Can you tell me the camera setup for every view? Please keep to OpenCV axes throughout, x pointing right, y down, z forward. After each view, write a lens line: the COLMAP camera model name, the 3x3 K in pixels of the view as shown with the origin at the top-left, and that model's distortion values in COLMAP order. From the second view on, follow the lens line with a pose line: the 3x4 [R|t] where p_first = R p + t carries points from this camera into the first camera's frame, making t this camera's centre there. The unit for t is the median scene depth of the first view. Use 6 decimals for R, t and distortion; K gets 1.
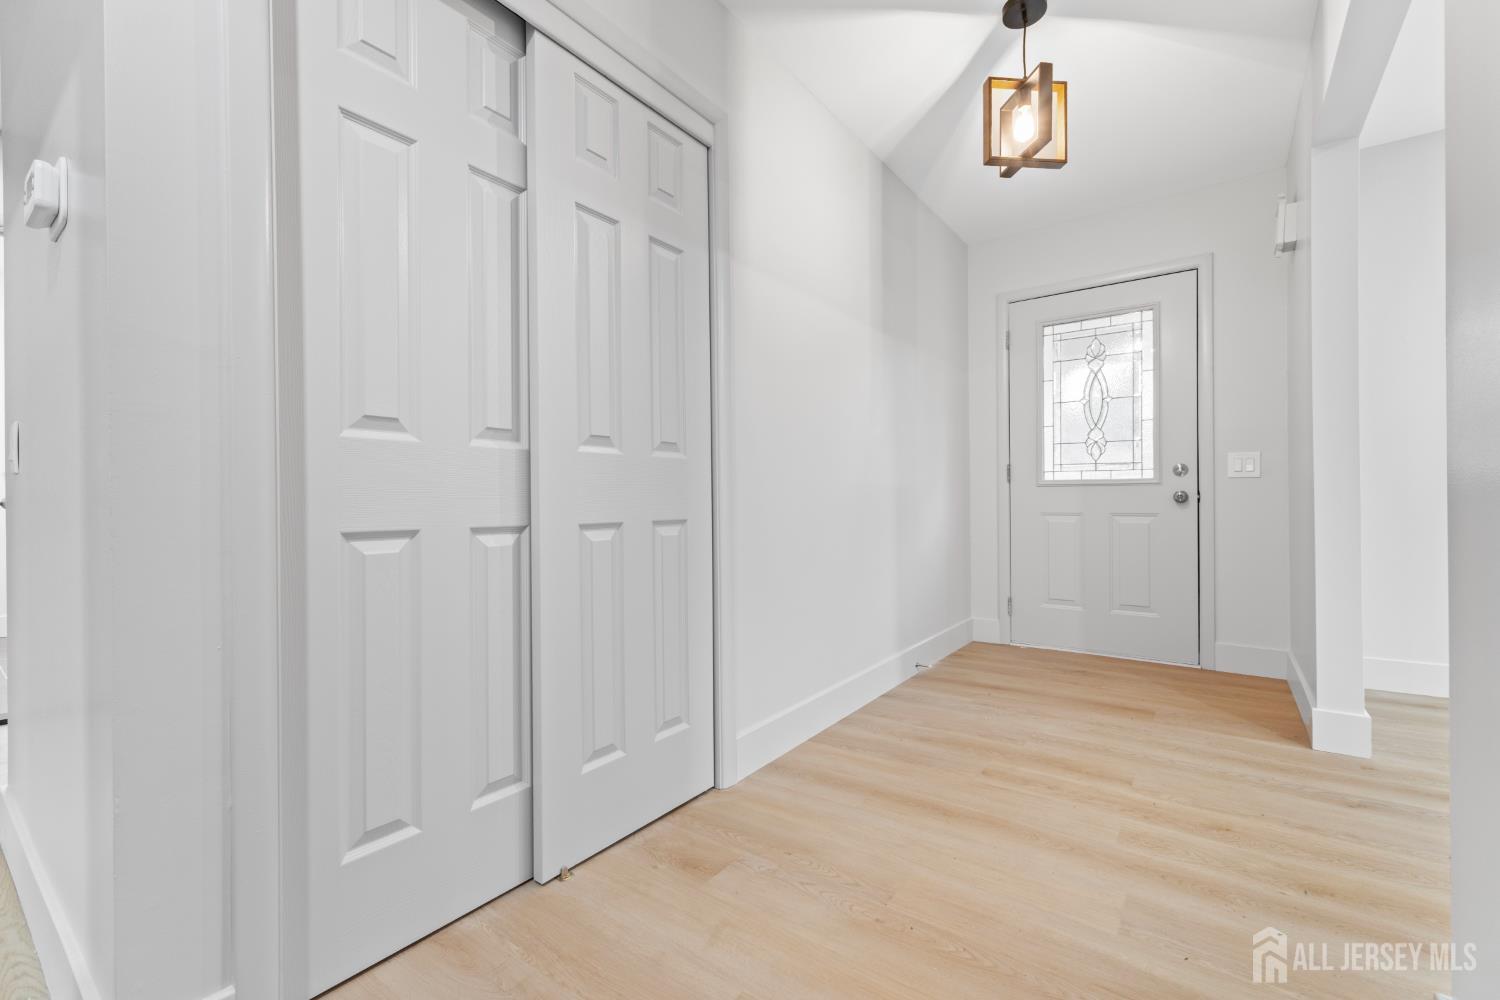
lens RADIAL K [[634.0, 0, 751.0], [0, 634.0, 499.1], [0, 0, 1]] dist [0.005166, -0.000378]
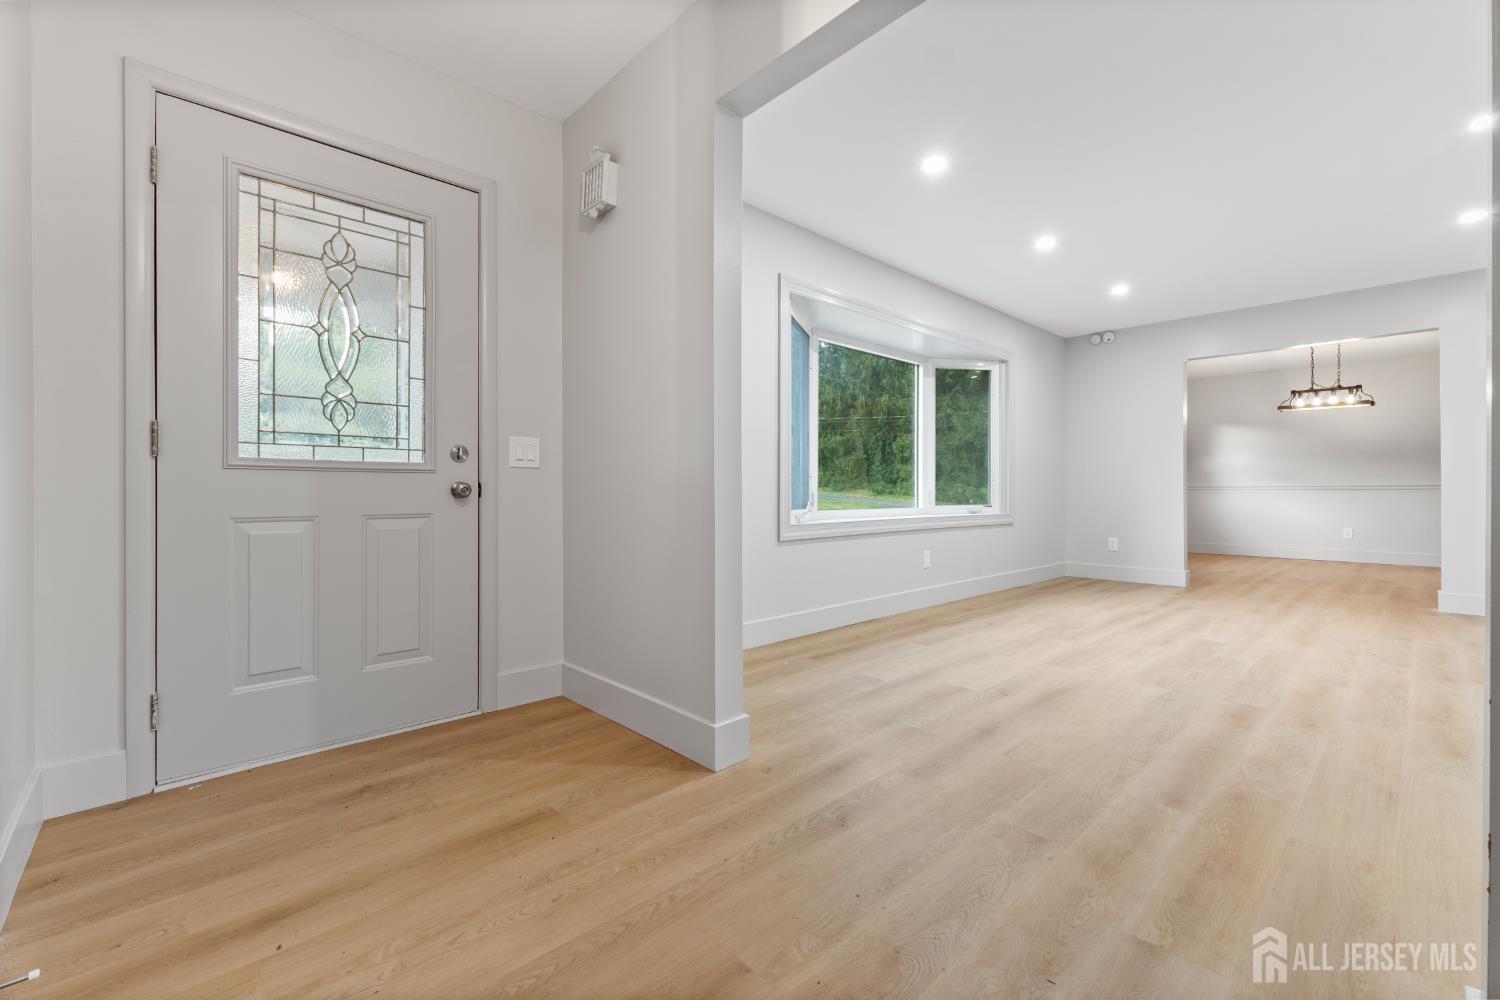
lens RADIAL K [[634.0, 0, 754.0], [0, 634.0, 492.6], [0, 0, 1]] dist [0.005166, -0.000378]
pose [[0.181558, 0.008173, 0.983346, 0.010434], [0.003688, 0.999953, -0.008992, 0.006938], [-0.983373, 0.005259, 0.181519, 0.509528]]
